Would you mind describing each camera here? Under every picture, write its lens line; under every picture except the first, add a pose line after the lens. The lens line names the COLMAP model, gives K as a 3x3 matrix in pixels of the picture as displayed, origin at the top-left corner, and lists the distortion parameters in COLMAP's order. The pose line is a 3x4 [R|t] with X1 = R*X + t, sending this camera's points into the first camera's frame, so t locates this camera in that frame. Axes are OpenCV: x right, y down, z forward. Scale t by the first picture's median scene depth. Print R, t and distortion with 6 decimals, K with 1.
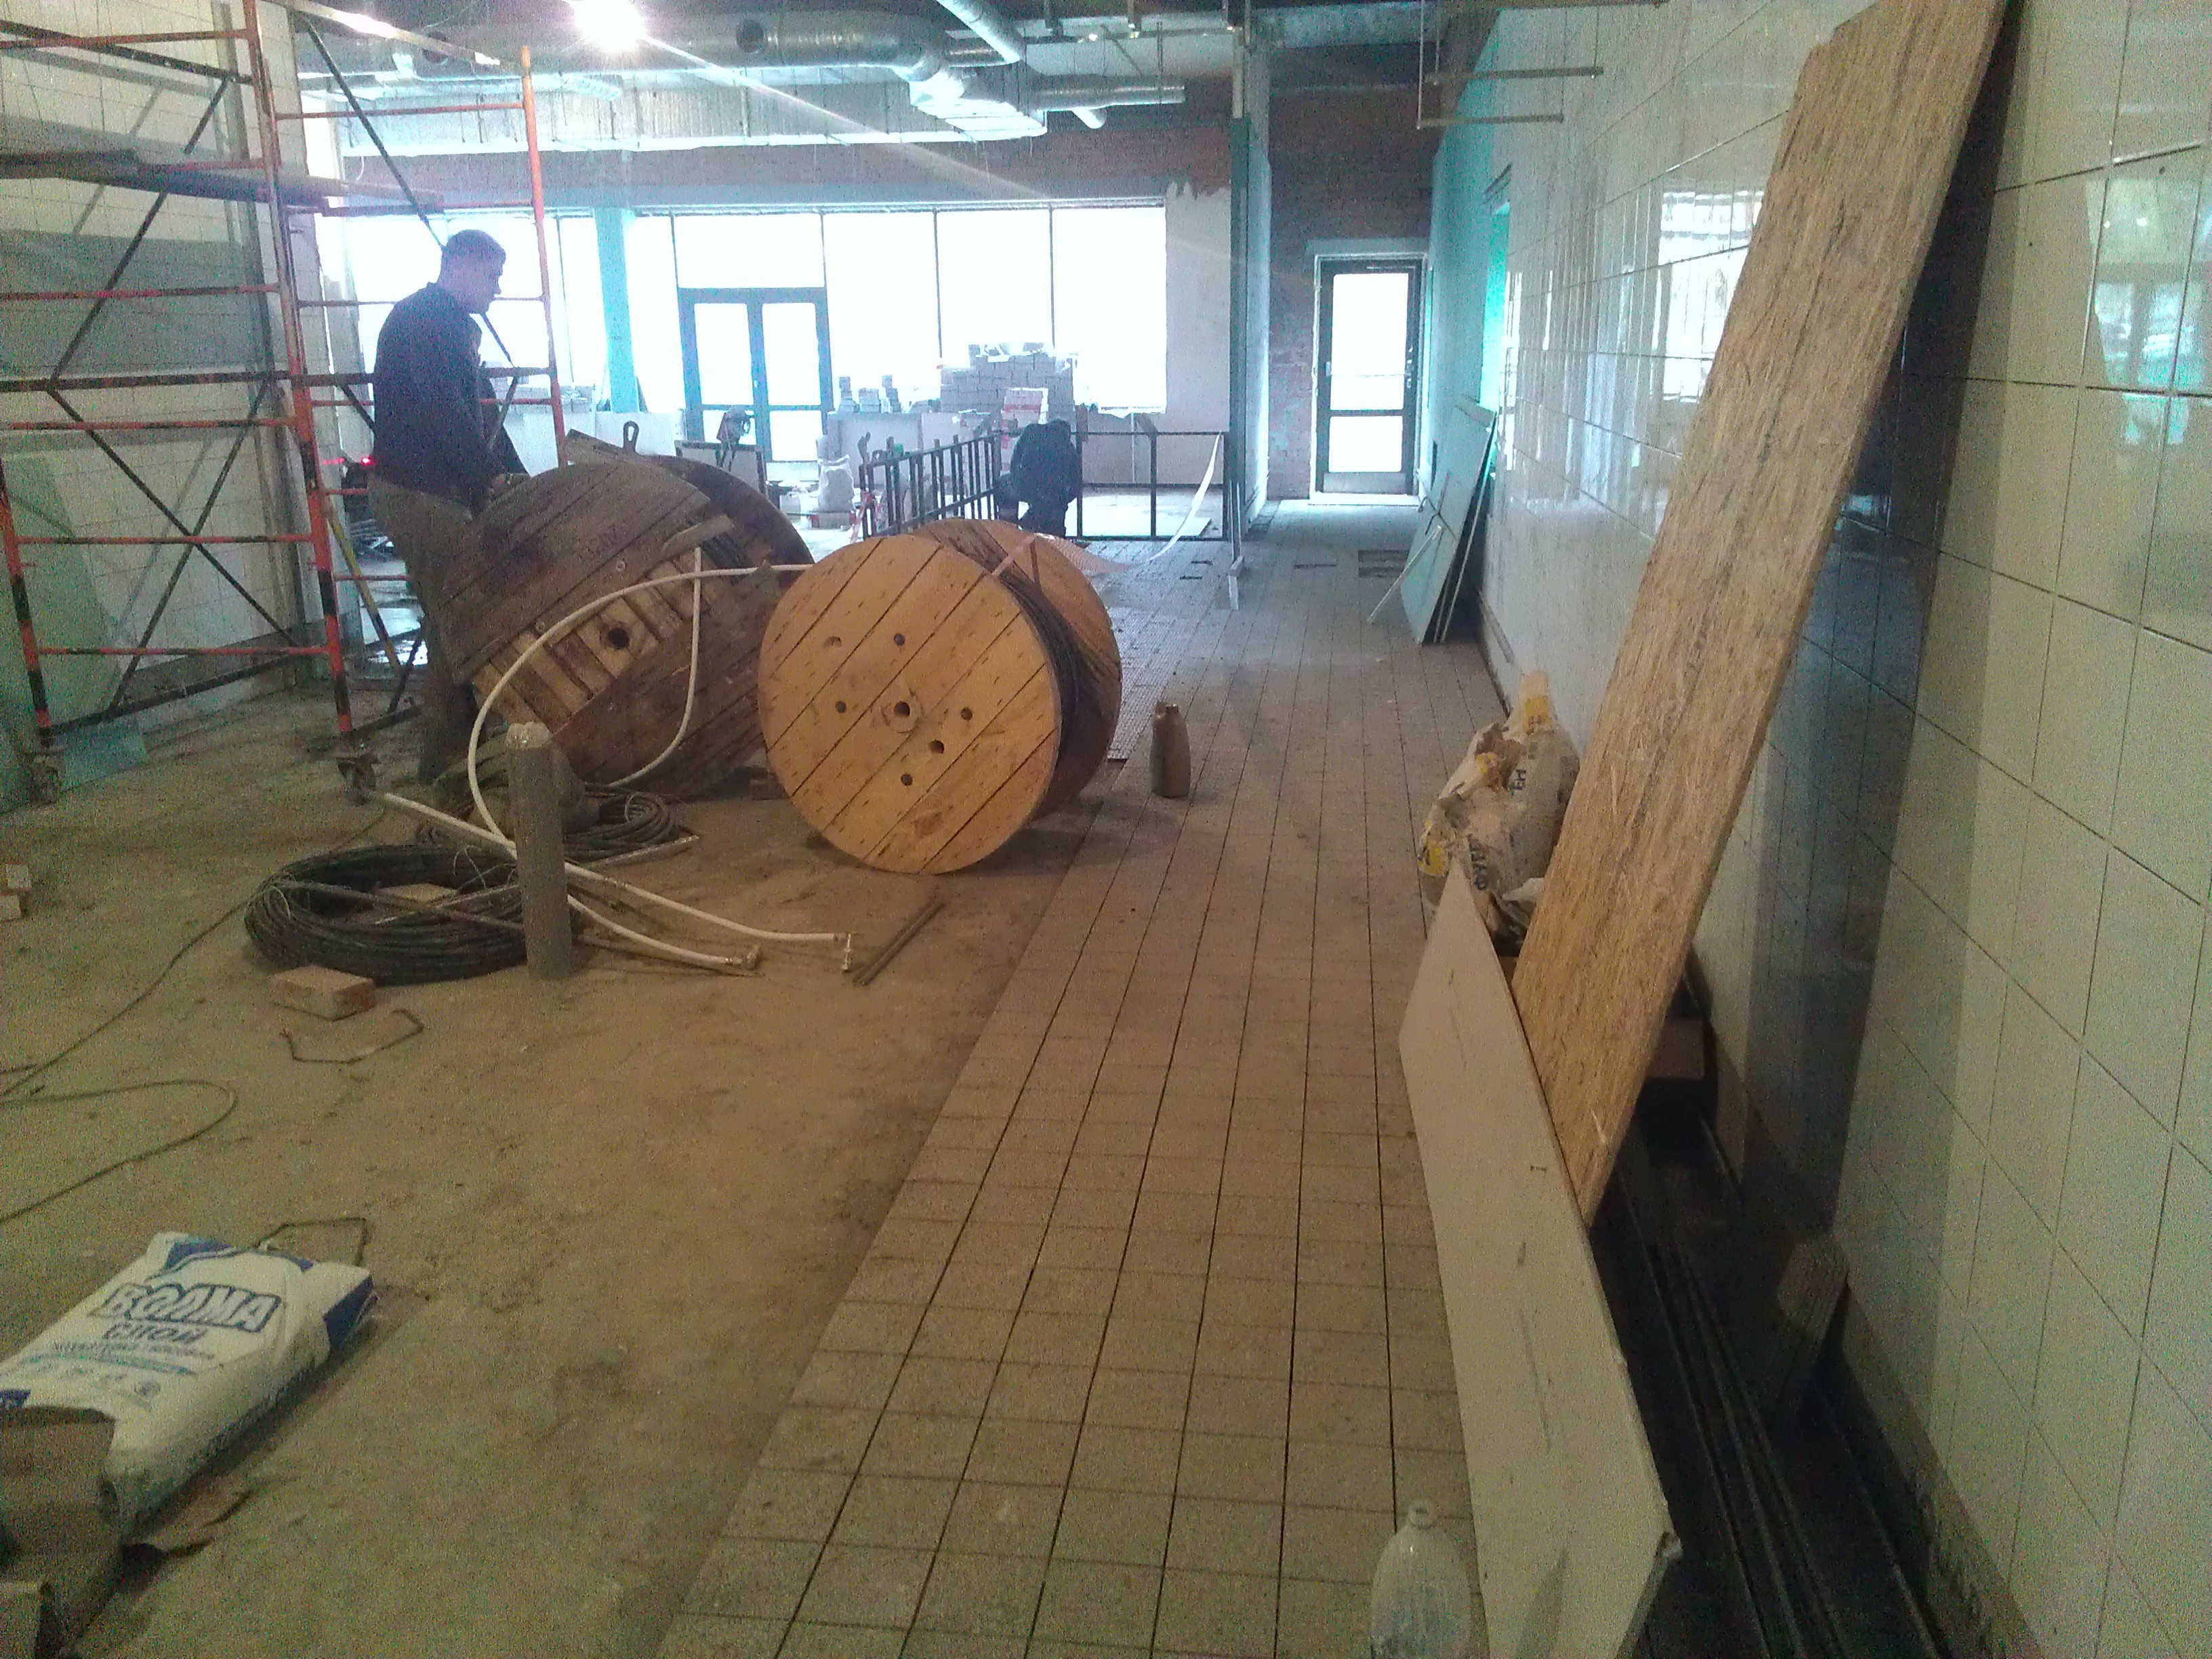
lens RADIAL K [[1778.3, 0, 1105.7], [0, 1778.3, 829.0], [0, 0, 1]] dist [-0.009645, -0.008354]
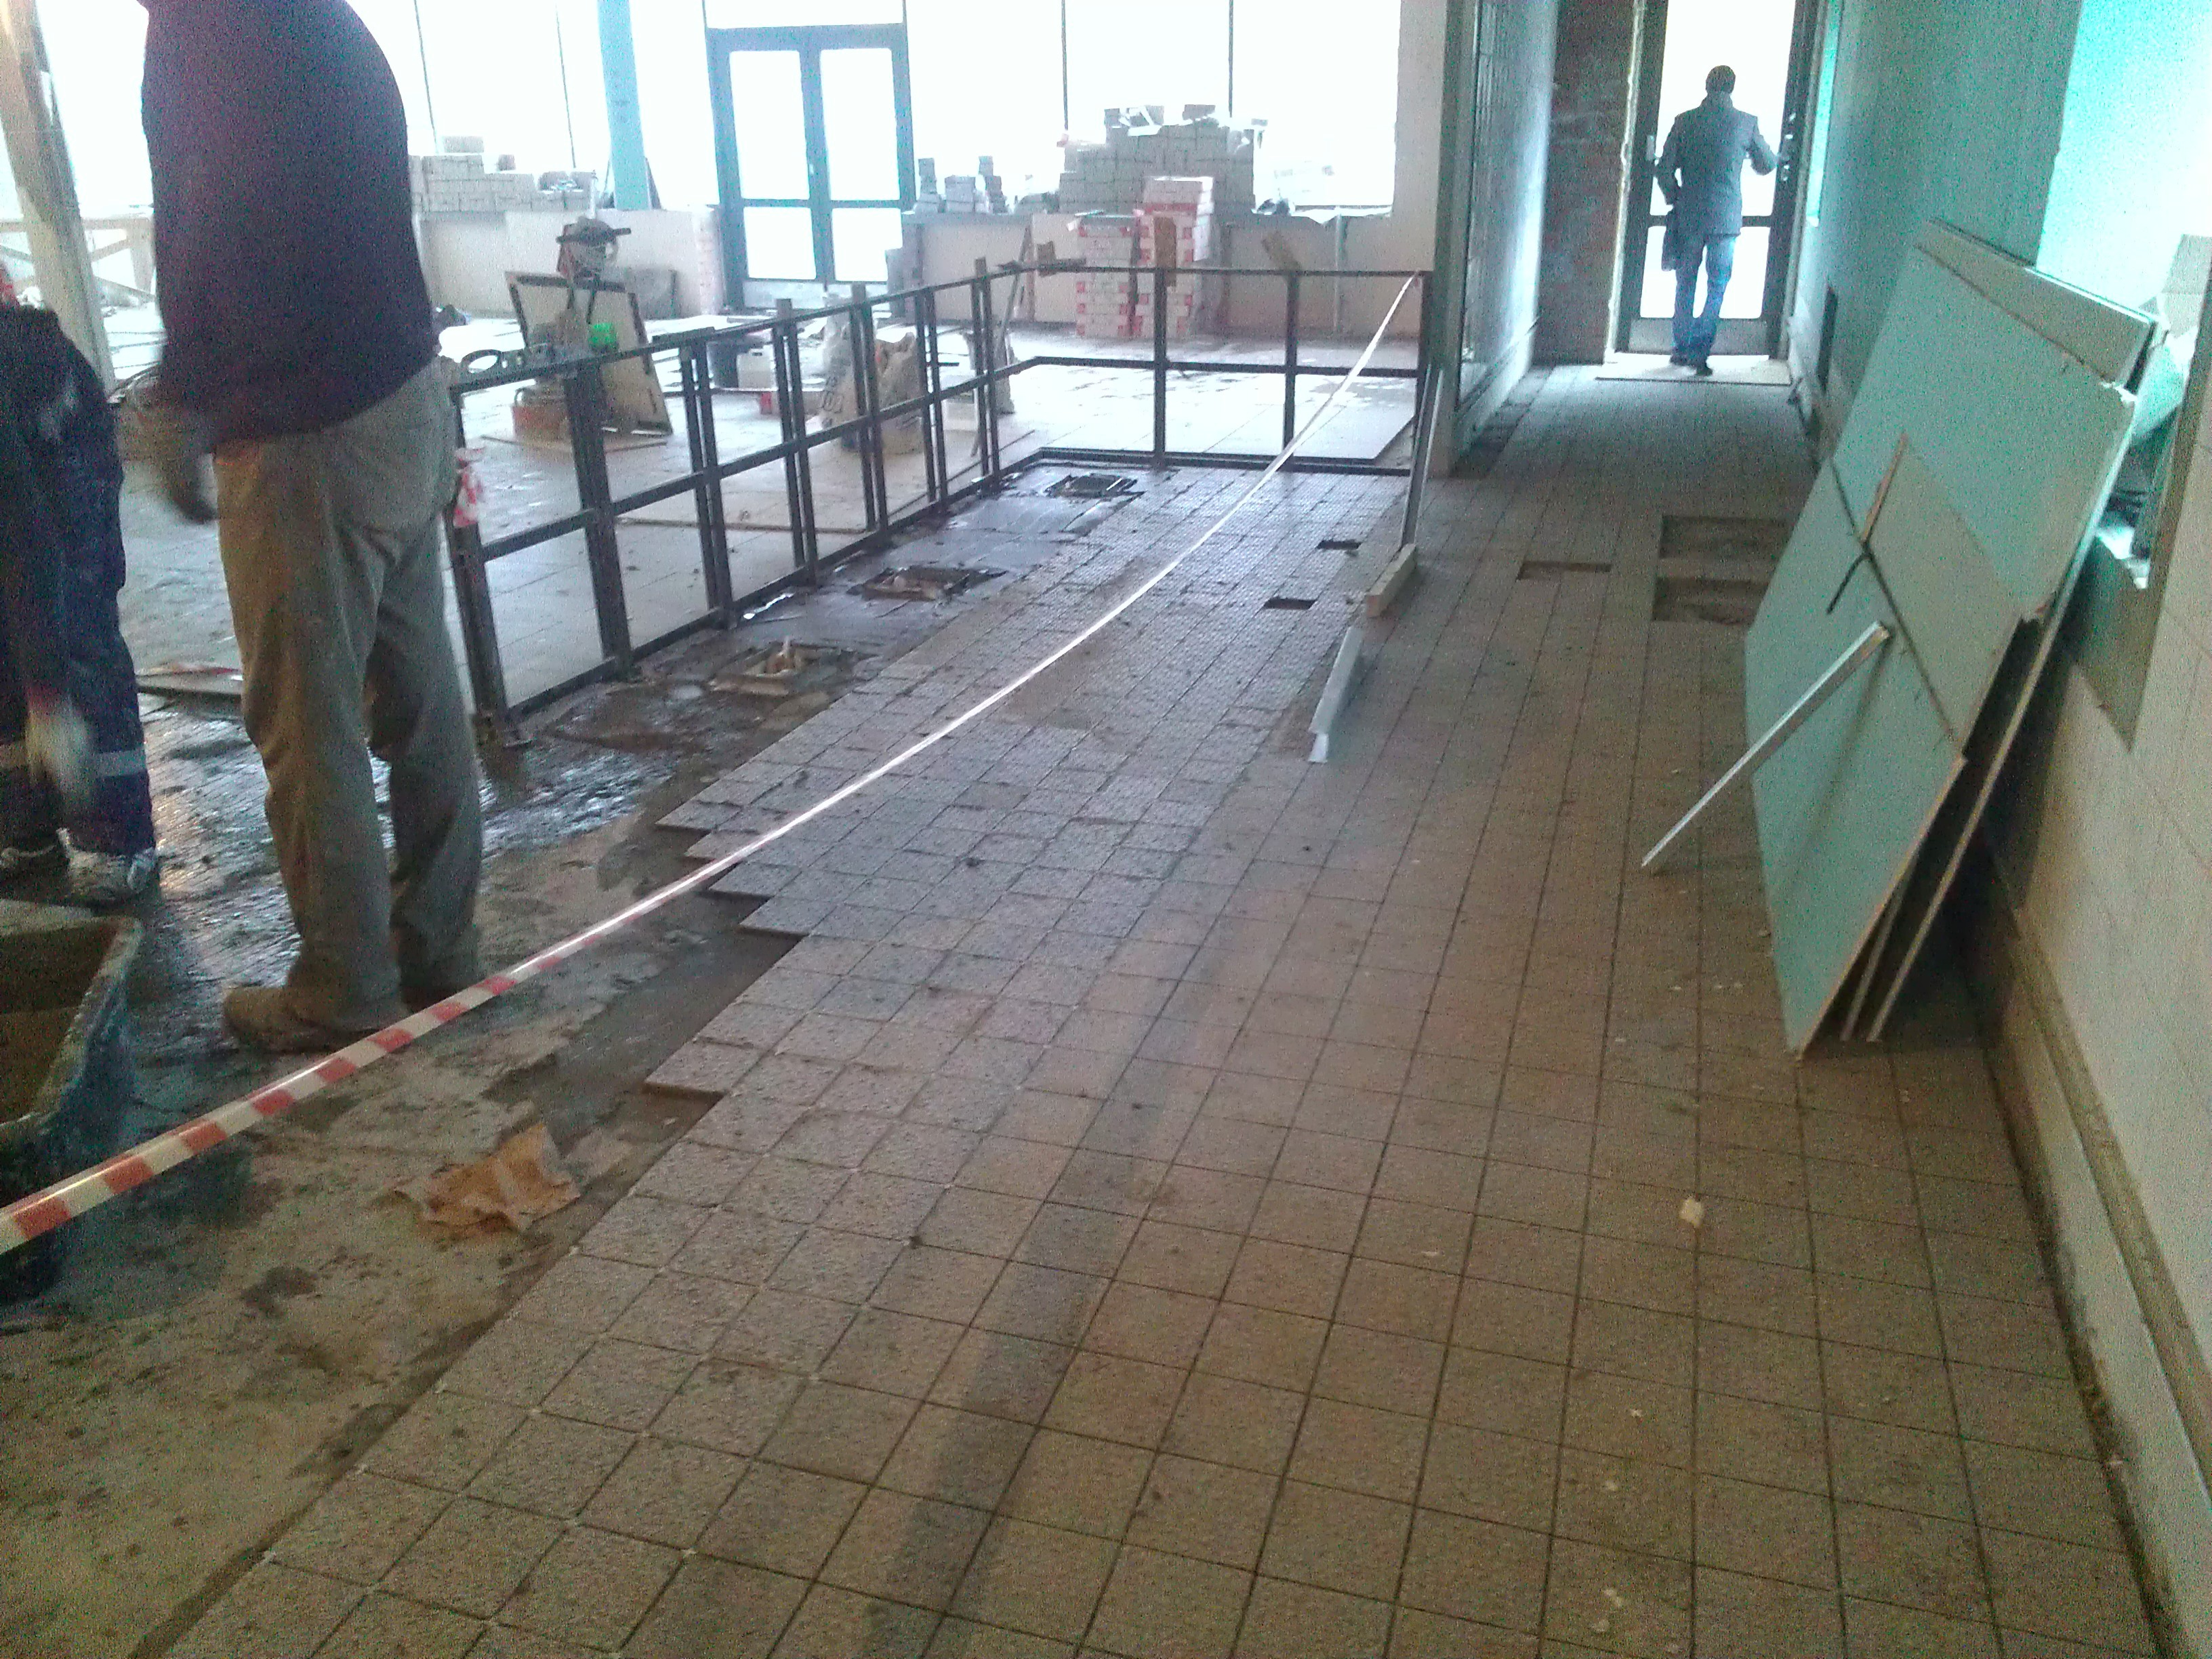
lens RADIAL K [[1778.3, 0, 1107.9], [0, 1778.3, 833.0], [0, 0, 1]] dist [-0.009645, -0.008354]
pose [[0.985303, 0.059043, -0.160289, 0.048061], [-0.039968, 0.992002, 0.119723, -0.081320], [0.166076, -0.111557, 0.979782, 0.312084]]
